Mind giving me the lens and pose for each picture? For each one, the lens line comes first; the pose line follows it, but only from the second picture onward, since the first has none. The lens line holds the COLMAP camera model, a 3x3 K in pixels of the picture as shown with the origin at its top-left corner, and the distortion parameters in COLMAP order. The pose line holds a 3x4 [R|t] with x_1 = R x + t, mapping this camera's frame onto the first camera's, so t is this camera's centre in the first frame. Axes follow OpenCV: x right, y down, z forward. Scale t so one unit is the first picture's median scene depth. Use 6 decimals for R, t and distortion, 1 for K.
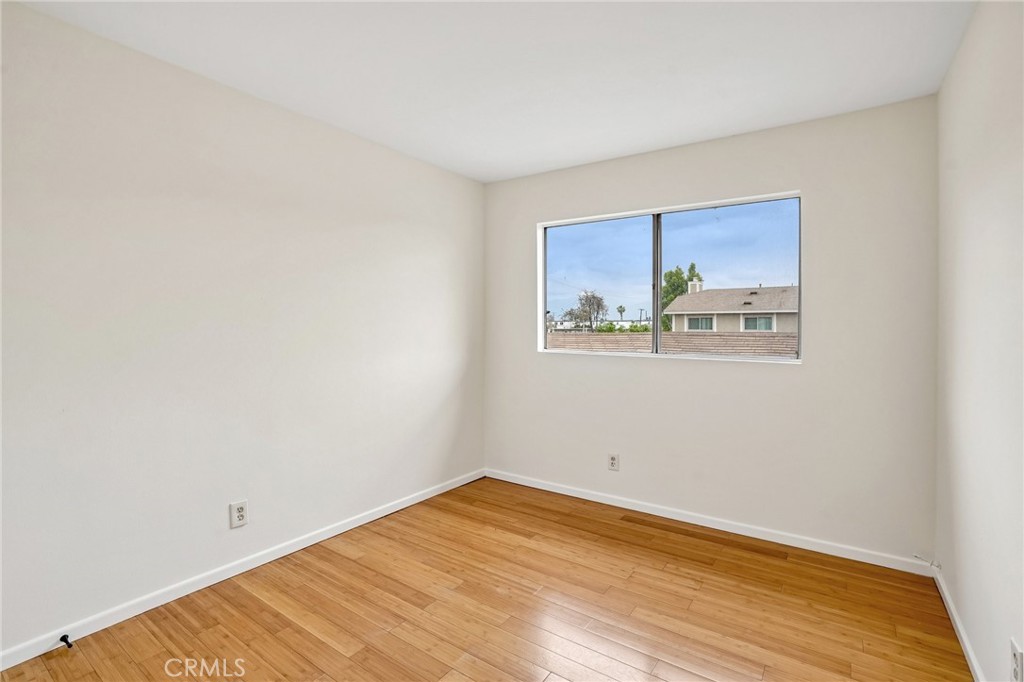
lens RADIAL K [[477.5, 0, 527.1], [0, 477.5, 325.7], [0, 0, 1]] dist [-0.019722, 0.007359]
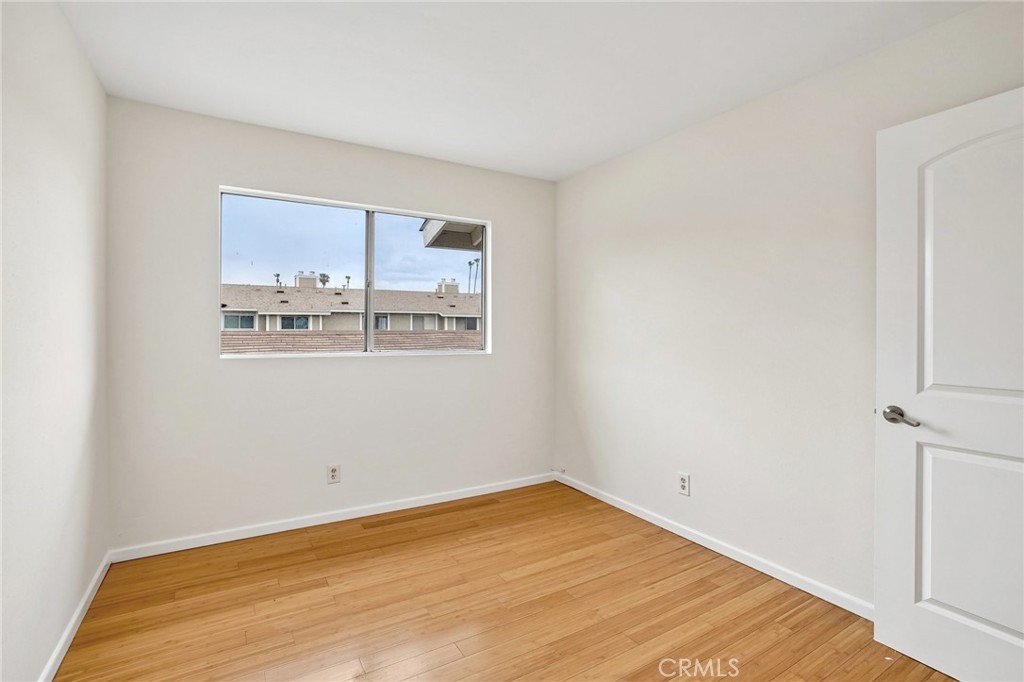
lens RADIAL K [[477.5, 0, 499.4], [0, 477.5, 330.7], [0, 0, 1]] dist [-0.019722, 0.007359]
pose [[0.434959, -0.001426, 0.900449, -0.492950], [-0.003365, 0.999989, 0.003209, 0.010024], [-0.900444, -0.004426, 0.434949, 0.326869]]
